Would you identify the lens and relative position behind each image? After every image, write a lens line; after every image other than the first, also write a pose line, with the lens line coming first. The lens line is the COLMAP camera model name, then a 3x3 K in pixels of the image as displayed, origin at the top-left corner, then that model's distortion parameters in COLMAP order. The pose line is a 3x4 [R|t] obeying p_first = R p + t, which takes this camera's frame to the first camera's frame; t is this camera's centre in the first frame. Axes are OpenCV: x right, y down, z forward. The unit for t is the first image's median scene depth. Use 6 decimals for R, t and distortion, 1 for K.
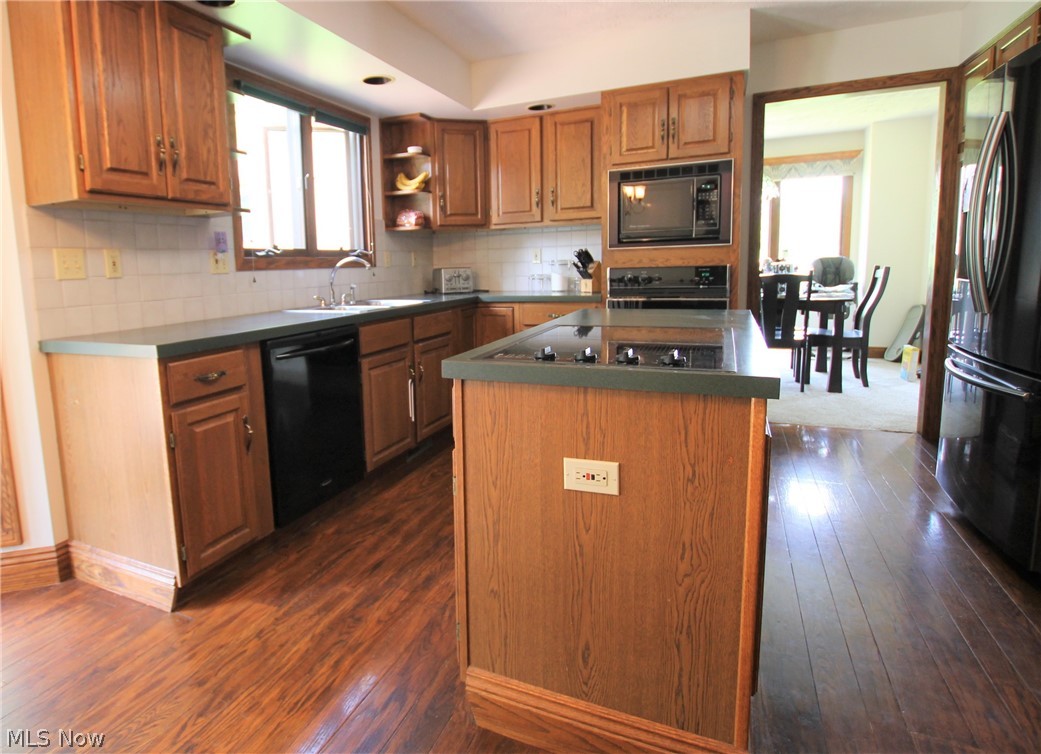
lens RADIAL K [[582.1, 0, 411.4], [0, 582.1, 339.5], [0, 0, 1]] dist [-0.016260, 0.000216]
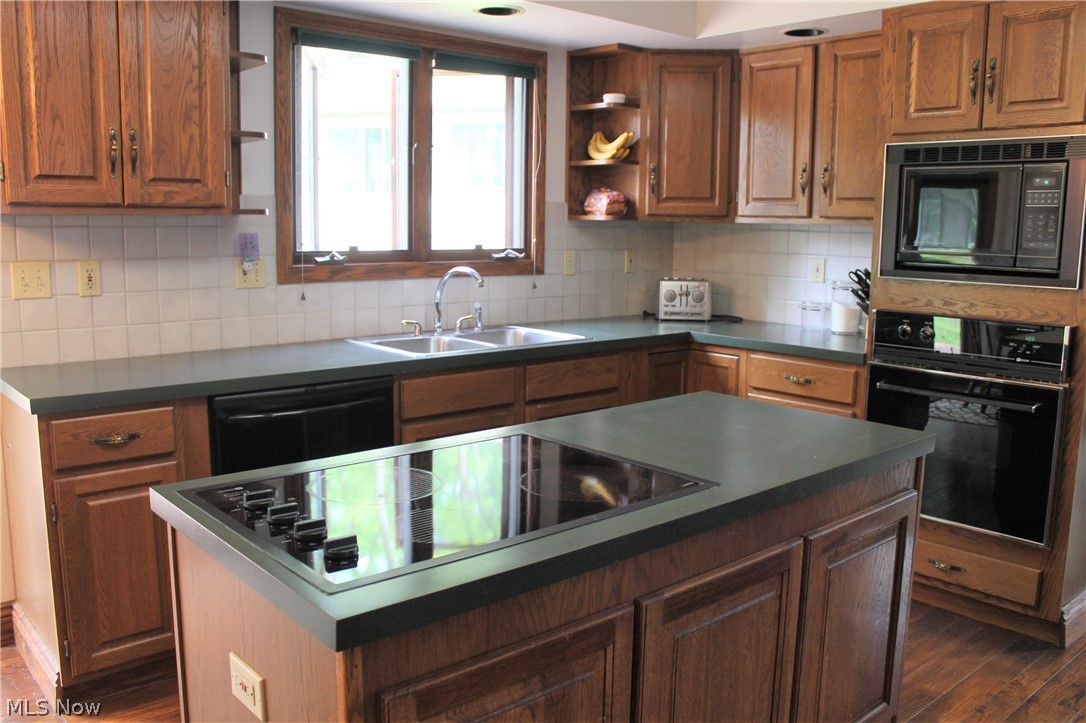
lens RADIAL K [[900.4, 0, 521.7], [0, 900.4, 363.3], [0, 0, 1]] dist [-0.147808, 0.129264]
pose [[0.931819, 0.096702, -0.349802, 0.336635], [-0.085879, 0.995226, 0.046360, -0.082684], [0.352616, -0.013159, 0.935676, 0.042223]]
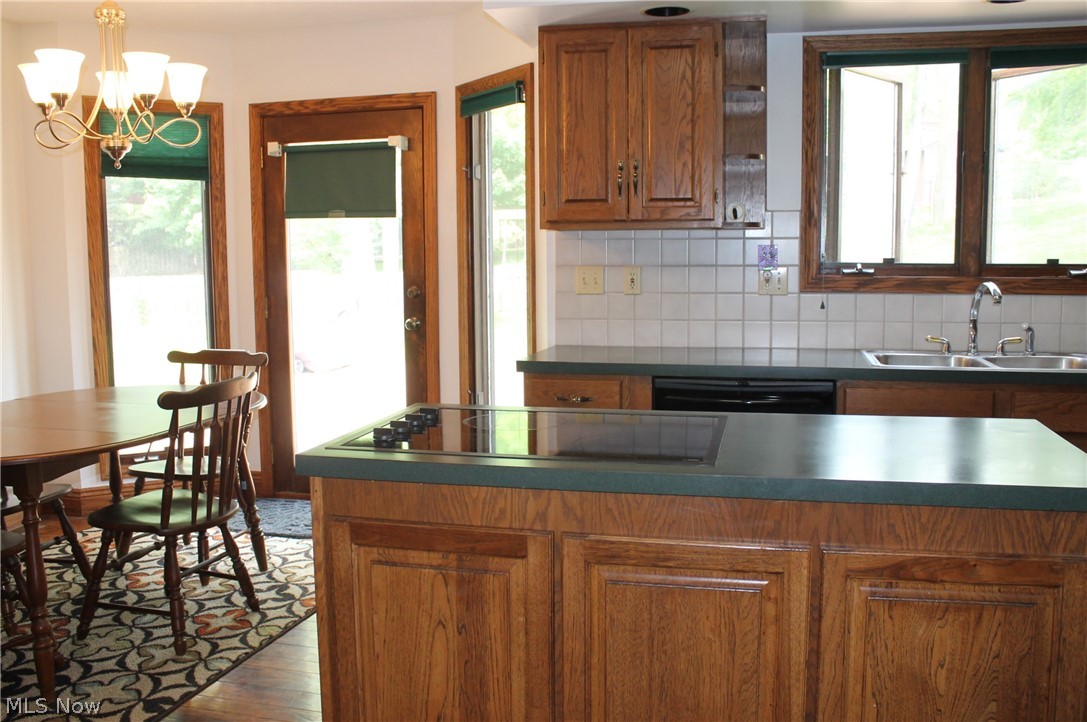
lens RADIAL K [[949.9, 0, 565.5], [0, 949.9, 361.4], [0, 0, 1]] dist [-0.108406, 0.008757]
pose [[0.270441, 0.138585, -0.952710, 0.727420], [-0.123275, 0.986424, 0.108496, -0.106874], [0.954811, 0.088103, 0.283854, 0.288028]]
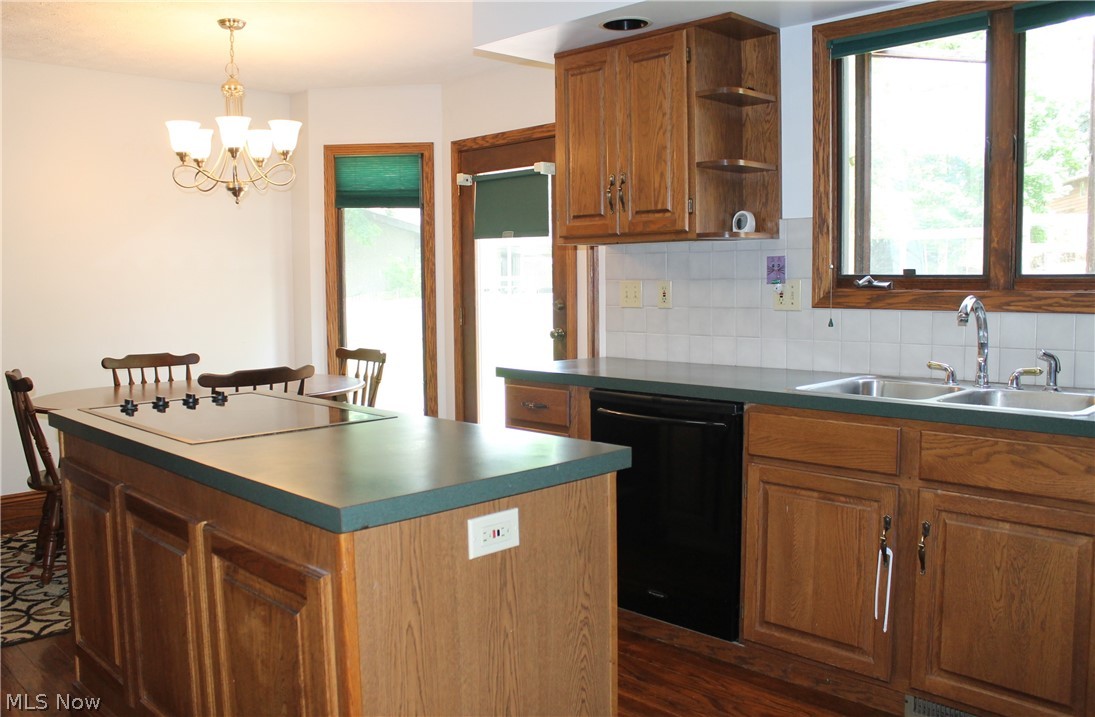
lens RADIAL K [[939.1, 0, 547.5], [0, 939.1, 358.5], [0, 0, 1]] dist [-0.110322, 0.005500]
pose [[-0.296186, 0.117194, -0.947913, 0.757468], [-0.097966, 0.983482, 0.152202, -0.169739], [0.950093, 0.137944, -0.279813, 0.869642]]
